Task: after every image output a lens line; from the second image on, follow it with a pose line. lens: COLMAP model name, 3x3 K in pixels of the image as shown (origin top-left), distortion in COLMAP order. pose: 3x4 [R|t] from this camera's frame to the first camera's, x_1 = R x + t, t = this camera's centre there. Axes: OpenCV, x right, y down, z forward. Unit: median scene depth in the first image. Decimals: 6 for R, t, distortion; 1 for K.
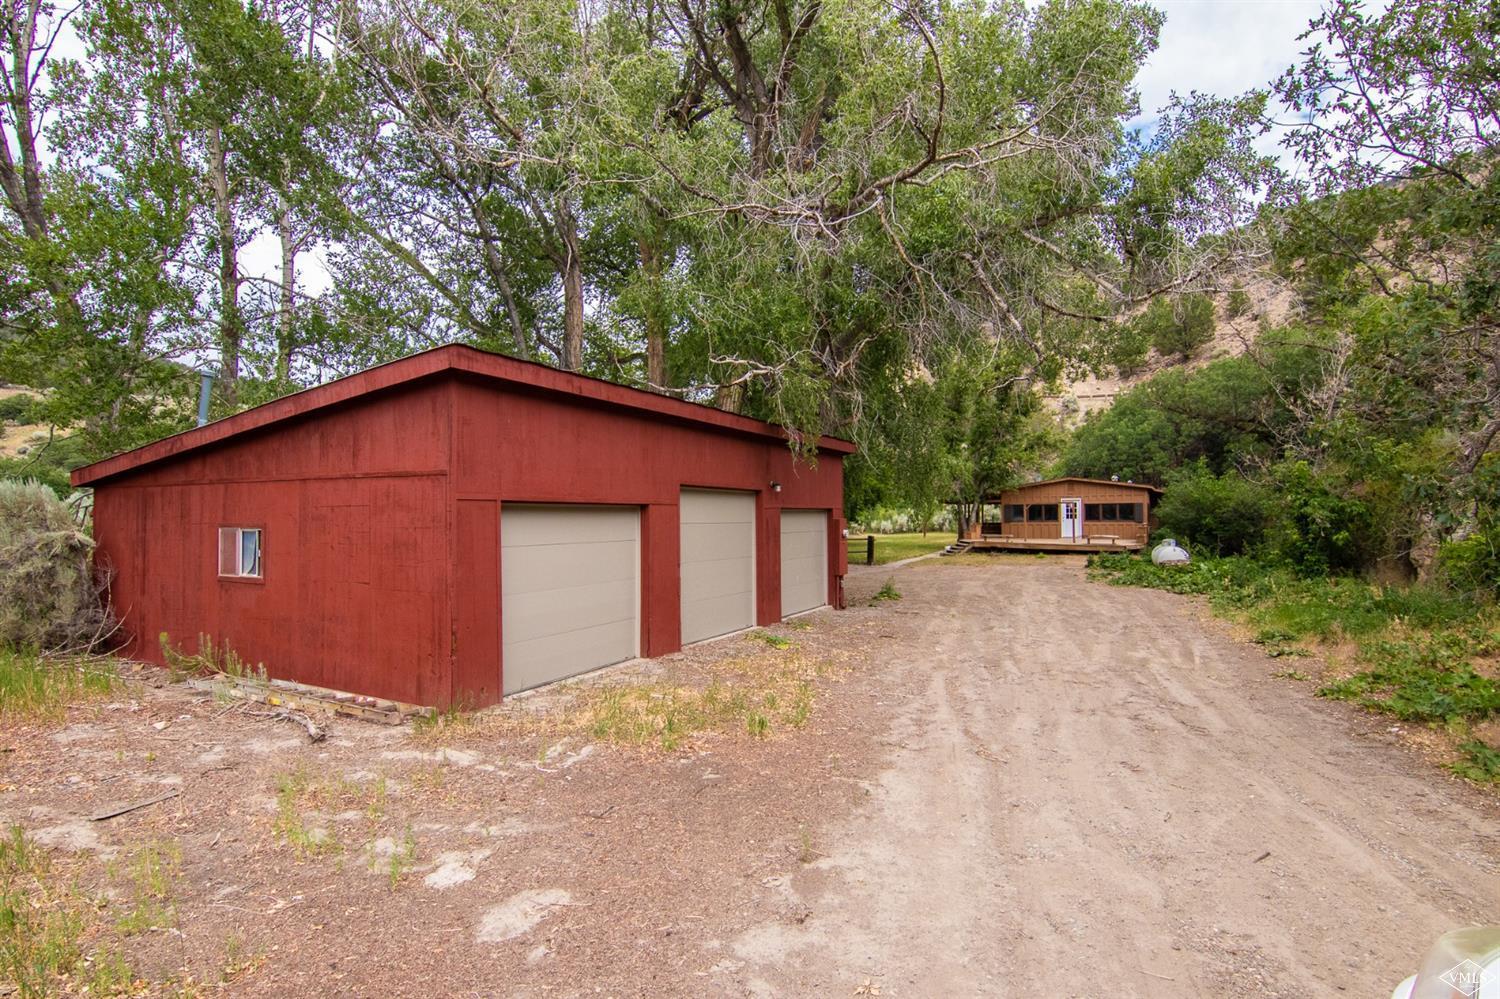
lens RADIAL K [[757.9, 0, 746.1], [0, 757.9, 499.2], [0, 0, 1]] dist [-0.002407, -0.012863]
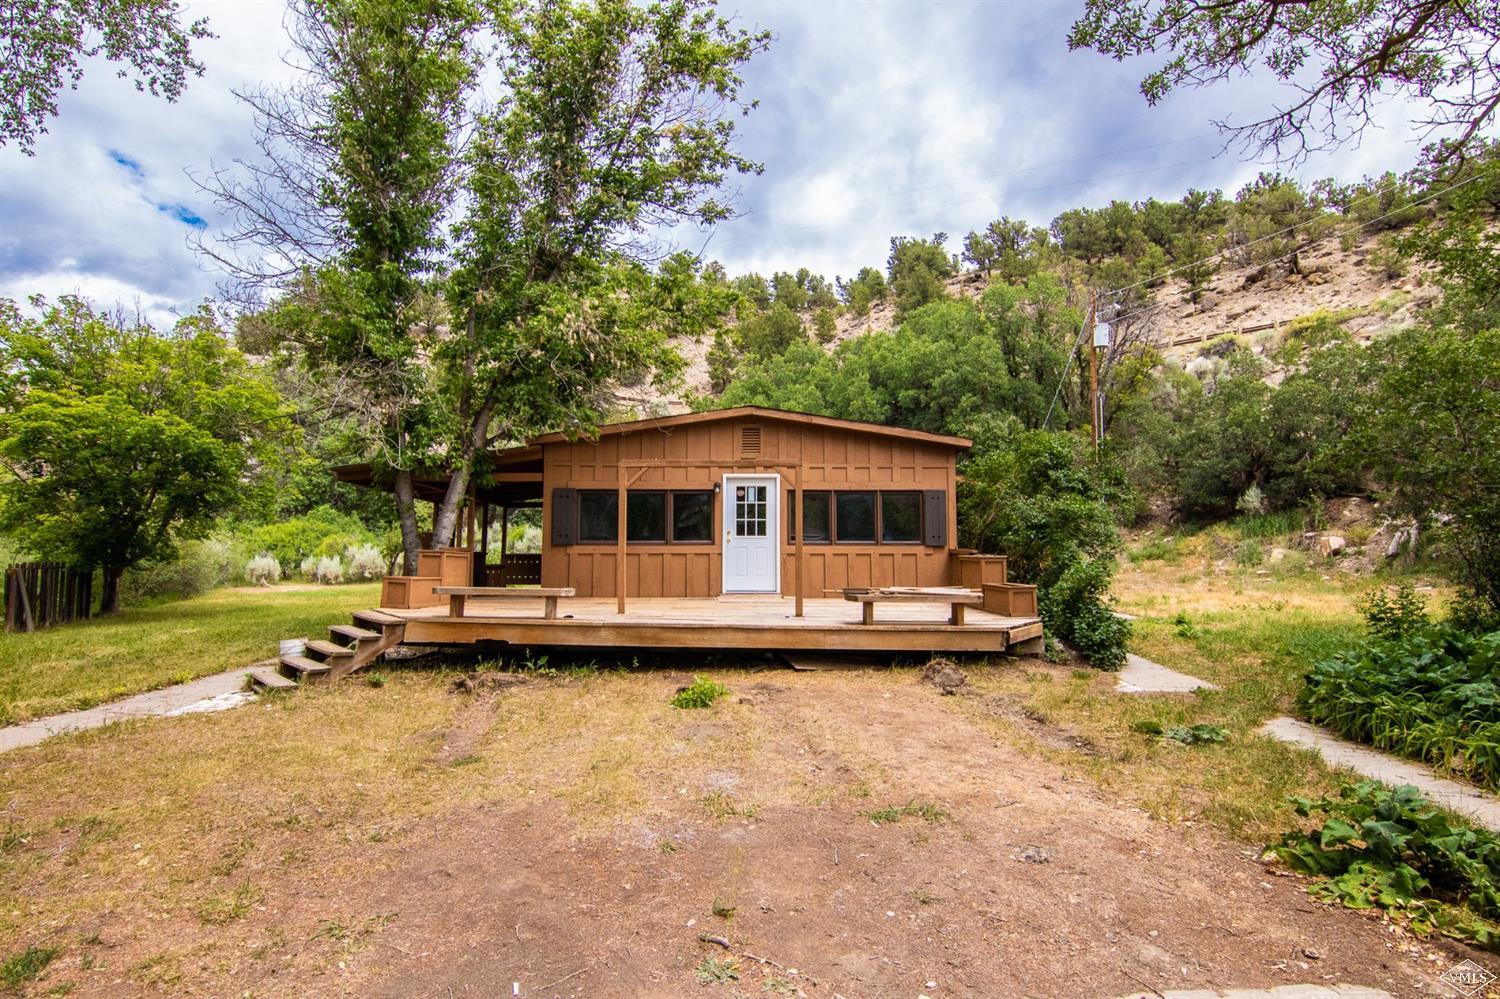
lens RADIAL K [[757.9, 0, 746.1], [0, 757.9, 499.2], [0, 0, 1]] dist [-0.002407, -0.012863]
pose [[0.851596, 0.047942, 0.522001, 0.248289], [-0.014895, 0.997620, -0.067323, 0.031325], [-0.523986, 0.049557, 0.850284, 0.700396]]
